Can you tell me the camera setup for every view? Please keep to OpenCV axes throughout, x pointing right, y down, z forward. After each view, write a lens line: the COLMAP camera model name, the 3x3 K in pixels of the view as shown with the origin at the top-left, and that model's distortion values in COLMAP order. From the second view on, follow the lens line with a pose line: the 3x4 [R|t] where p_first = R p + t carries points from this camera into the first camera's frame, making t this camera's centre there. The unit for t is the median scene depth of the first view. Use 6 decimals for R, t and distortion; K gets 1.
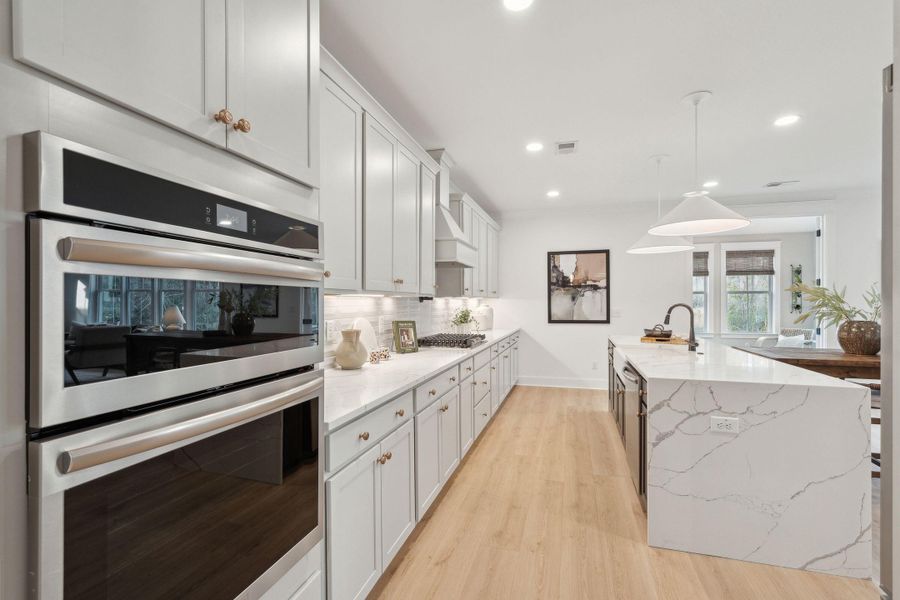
lens RADIAL K [[411.4, 0, 447.3], [0, 411.4, 300.4], [0, 0, 1]] dist [-0.005666, -0.000505]
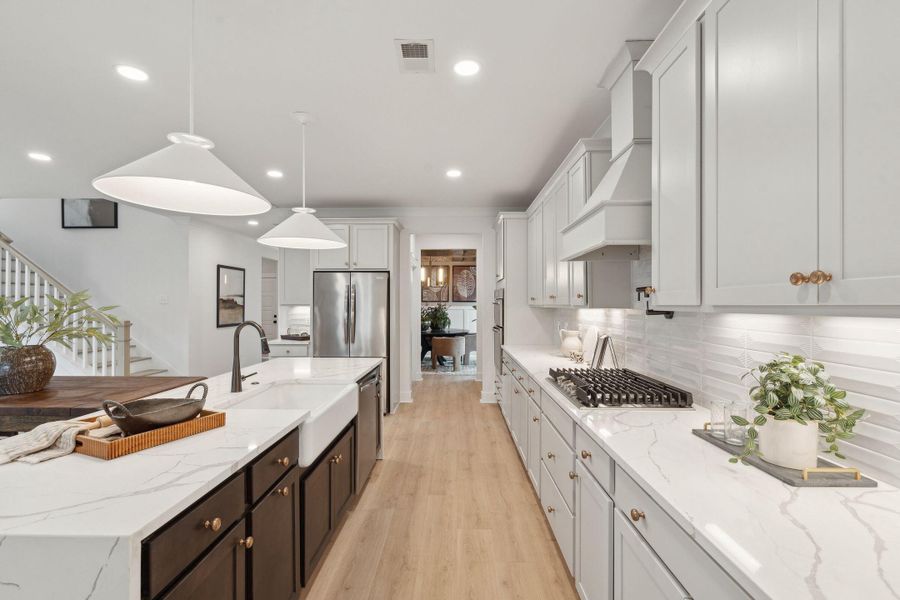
lens RADIAL K [[426.7, 0, 450.5], [0, 426.7, 303.1], [0, 0, 1]] dist [-0.016996, -0.001166]
pose [[-0.961682, -0.000828, -0.274167, 0.508748], [0.001649, 0.999960, -0.008804, -0.014878], [0.274163, -0.008919, -0.961642, 1.986551]]
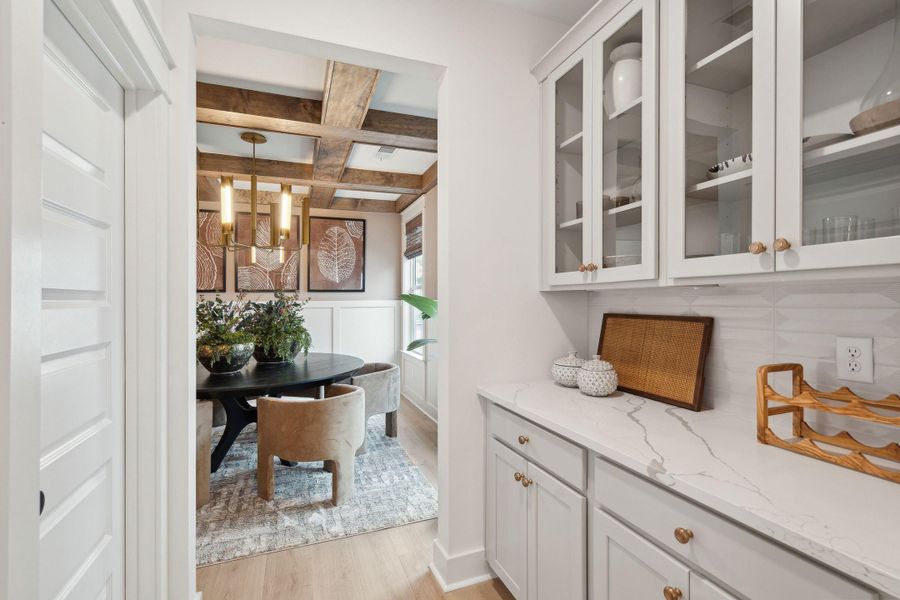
lens RADIAL K [[426.7, 0, 456.4], [0, 426.7, 301.5], [0, 0, 1]] dist [-0.016996, -0.001166]
pose [[-0.792928, 0.000996, -0.609314, 0.215860], [0.005578, 0.999969, -0.005623, -0.009172], [0.609290, -0.007858, -0.792909, 0.812642]]
